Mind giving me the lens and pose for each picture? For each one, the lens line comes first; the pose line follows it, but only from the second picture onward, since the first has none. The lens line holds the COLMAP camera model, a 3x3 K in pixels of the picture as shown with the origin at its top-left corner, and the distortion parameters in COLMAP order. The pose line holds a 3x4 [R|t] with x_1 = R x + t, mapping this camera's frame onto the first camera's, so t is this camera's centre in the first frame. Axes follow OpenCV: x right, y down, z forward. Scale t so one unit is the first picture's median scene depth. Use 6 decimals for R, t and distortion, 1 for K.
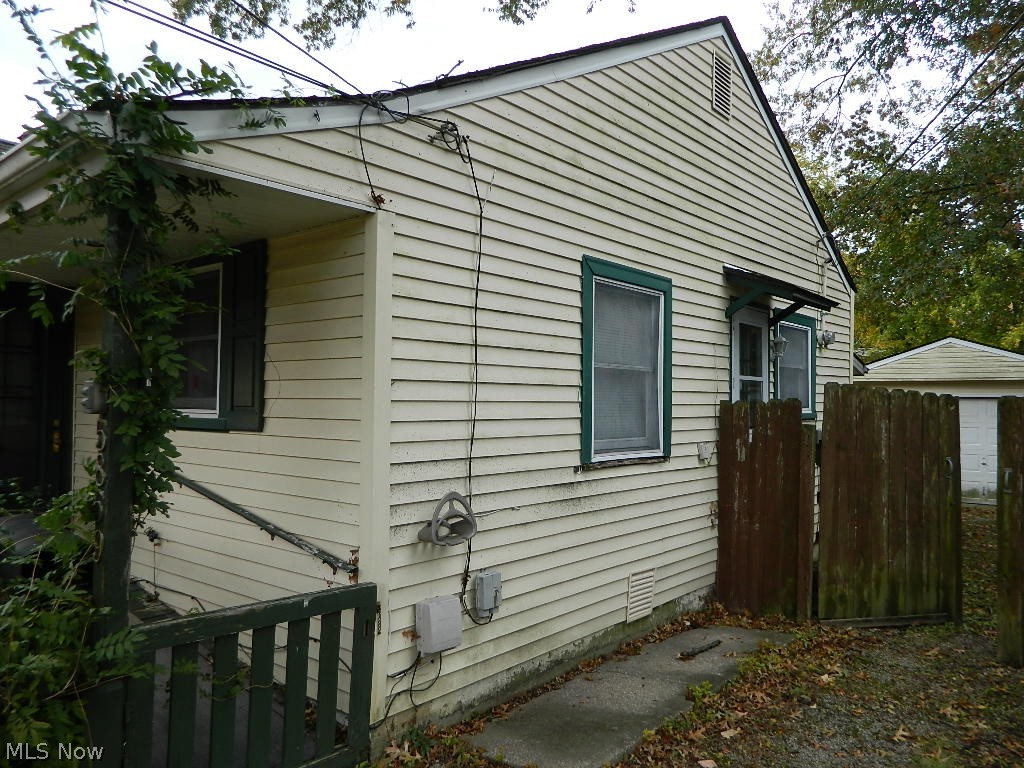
lens RADIAL K [[759.7, 0, 512.0], [0, 759.7, 384.0], [0, 0, 1]] dist [0.008203, 0.002134]
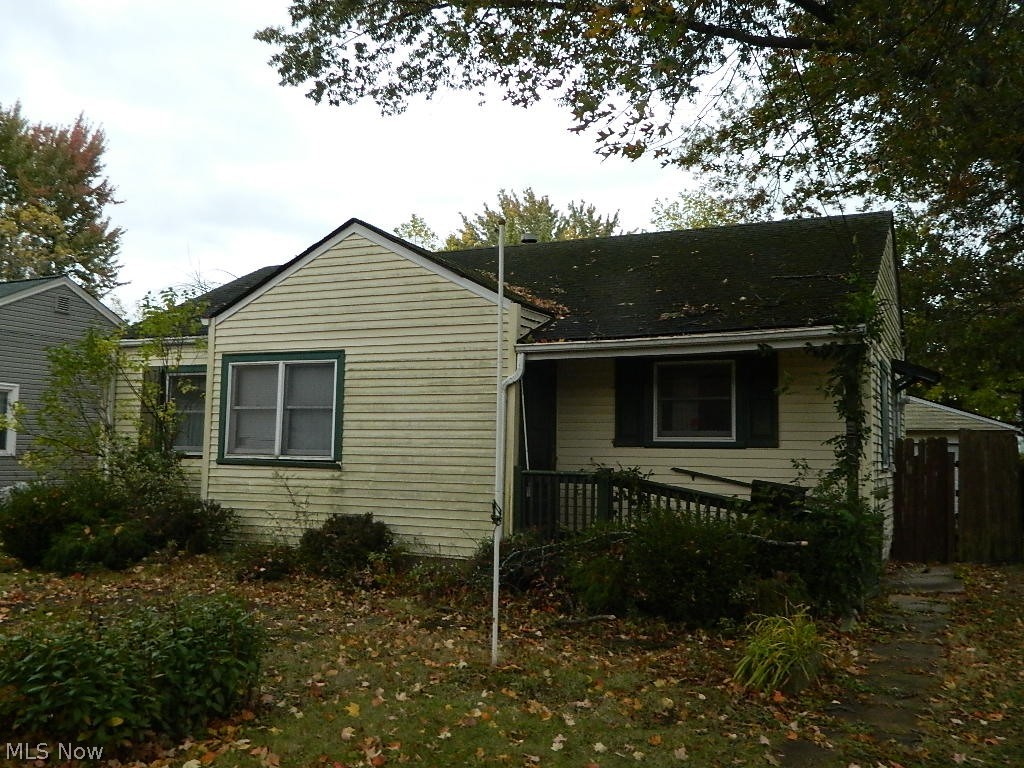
lens RADIAL K [[936.9, 0, 512.0], [0, 936.9, 384.0], [0, 0, 1]] dist [-0.009009, -0.004250]
pose [[0.967643, 0.022420, 0.251327, -1.118346], [-0.009248, 0.998527, -0.053471, 0.023654], [-0.252156, 0.049416, 0.966424, -0.817550]]
